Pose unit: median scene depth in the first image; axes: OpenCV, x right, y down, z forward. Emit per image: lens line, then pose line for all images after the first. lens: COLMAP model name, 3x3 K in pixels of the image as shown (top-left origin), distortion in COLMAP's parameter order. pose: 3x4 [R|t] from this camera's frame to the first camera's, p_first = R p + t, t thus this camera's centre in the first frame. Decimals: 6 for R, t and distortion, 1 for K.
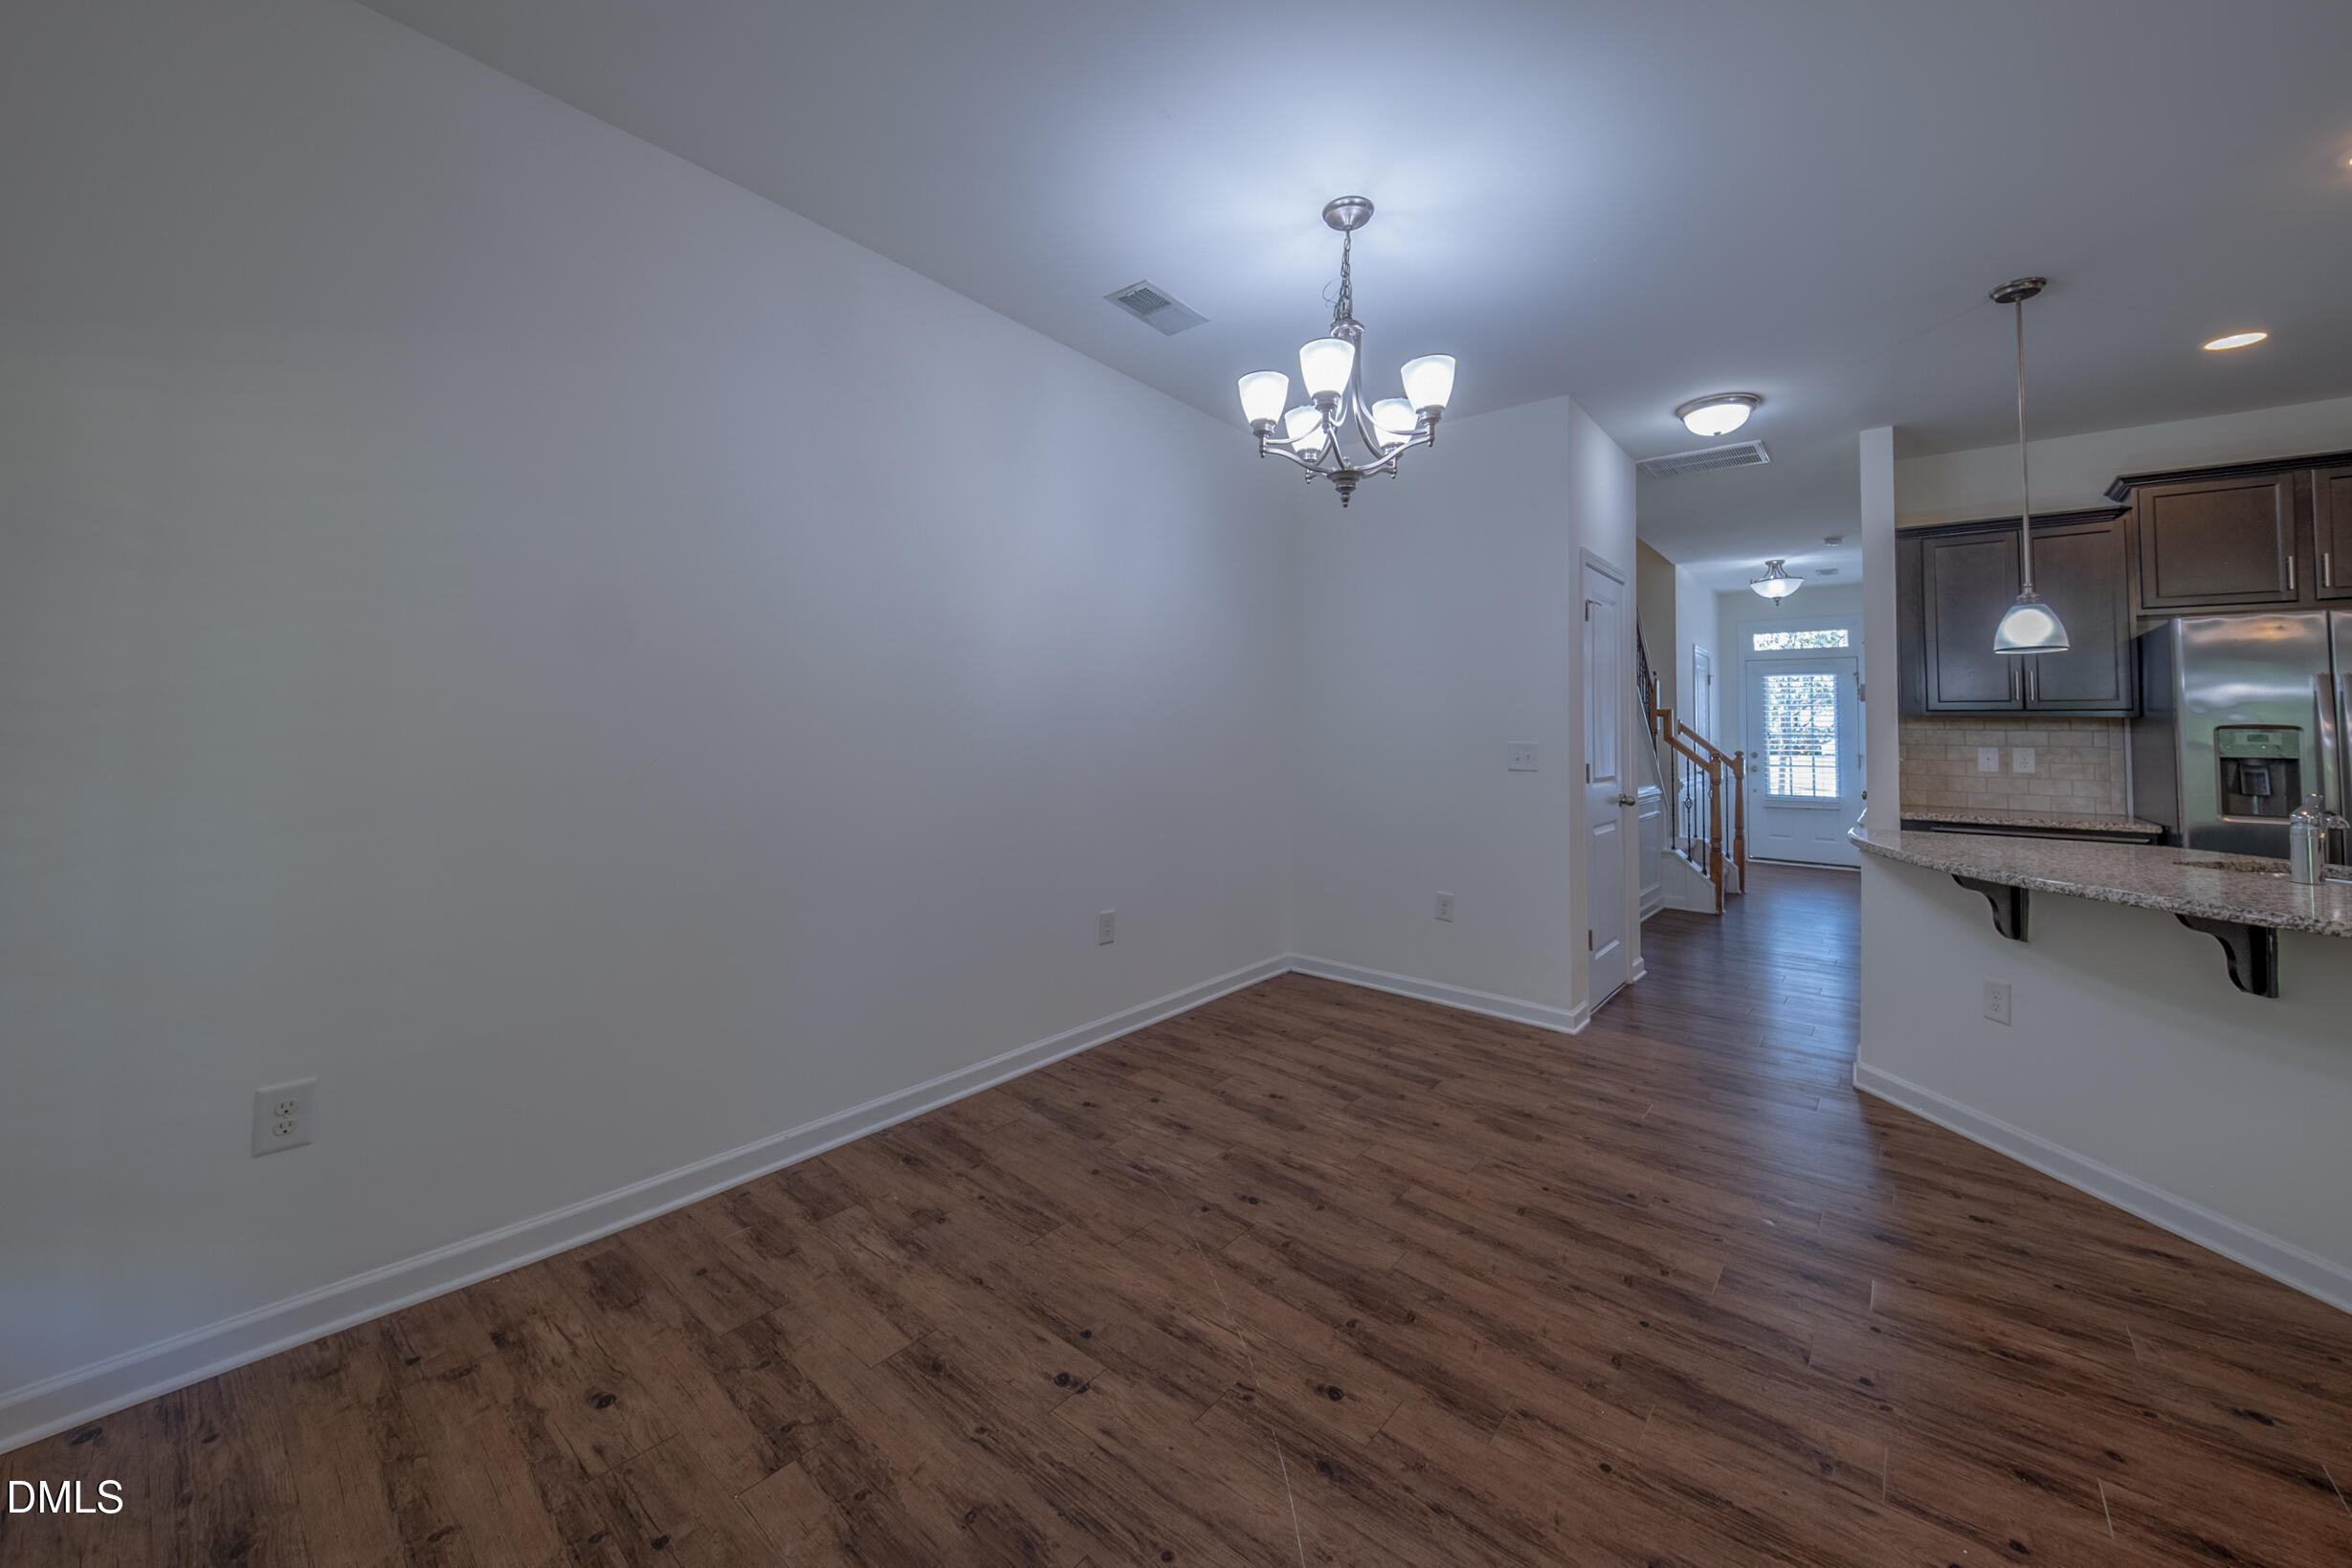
lens RADIAL K [[876.1, 0, 1169.9], [0, 876.1, 679.1], [0, 0, 1]] dist [-0.011371, -0.000137]
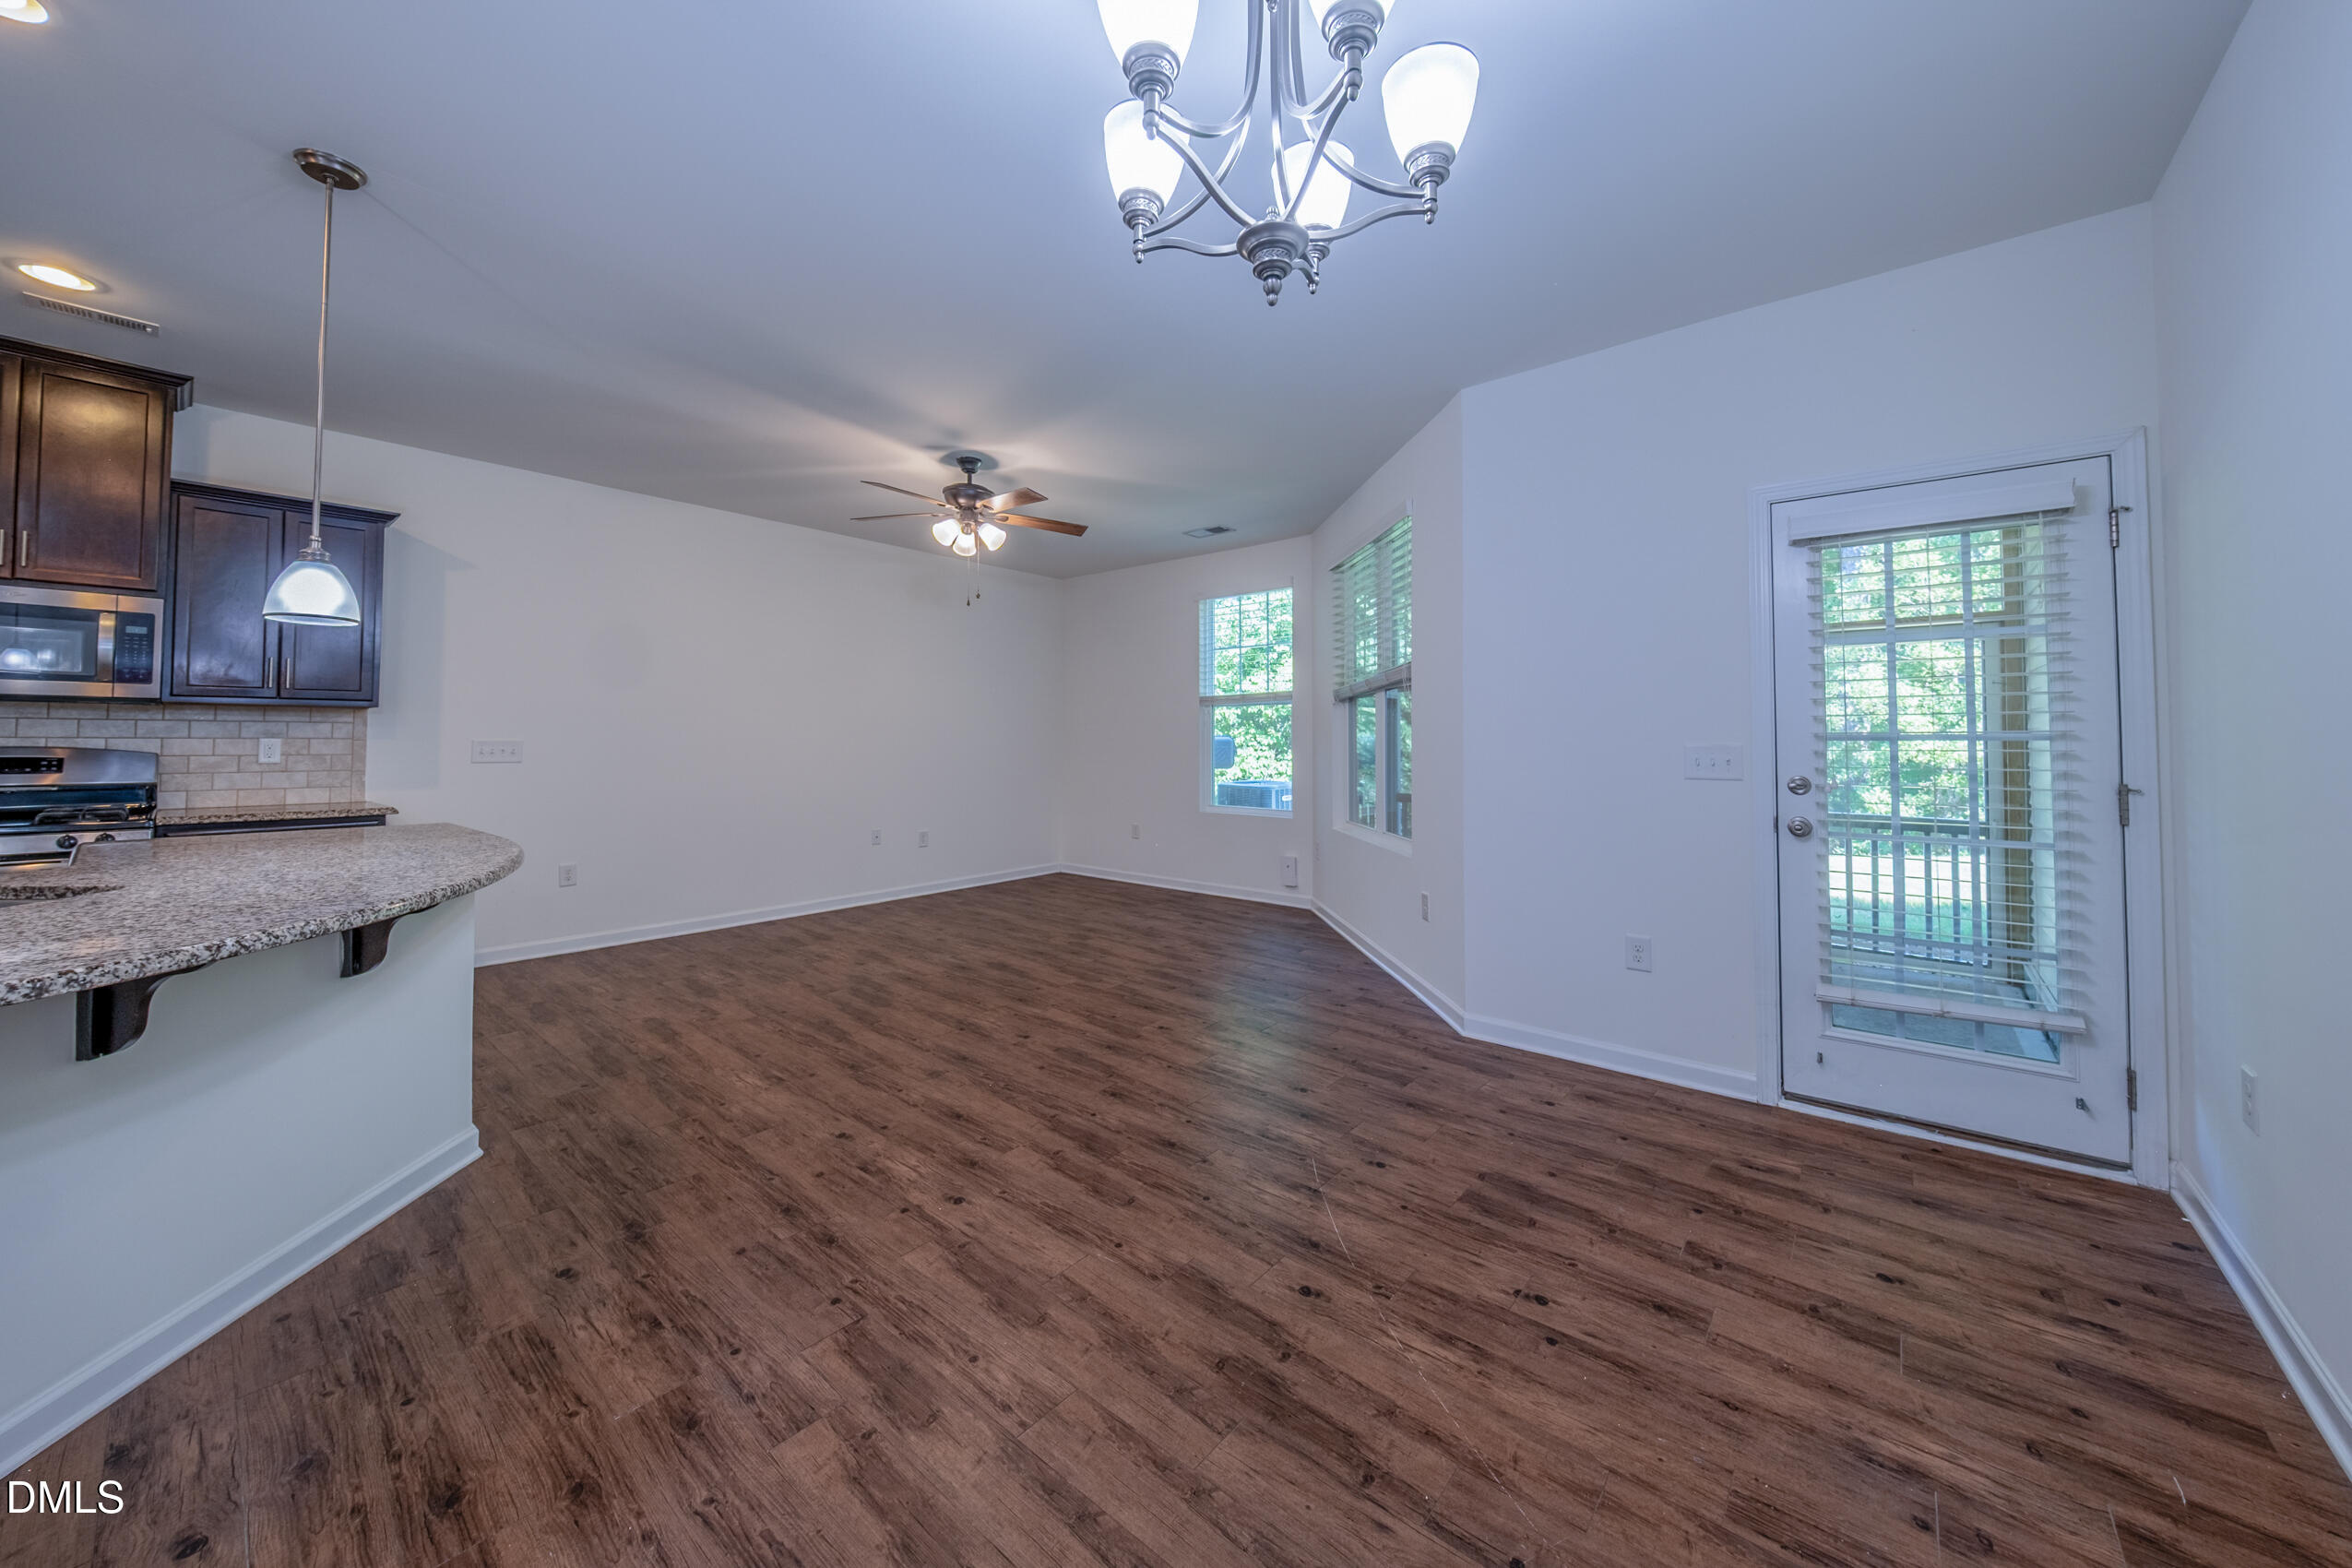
lens RADIAL K [[828.5, 0, 1191.5], [0, 828.5, 715.9], [0, 0, 1]] dist [0.014035, -0.012108]
pose [[-0.999666, -0.017146, -0.019327, 0.281934], [-0.015438, 0.996236, -0.085291, 0.102685], [0.020716, -0.084964, -0.996169, 1.623834]]
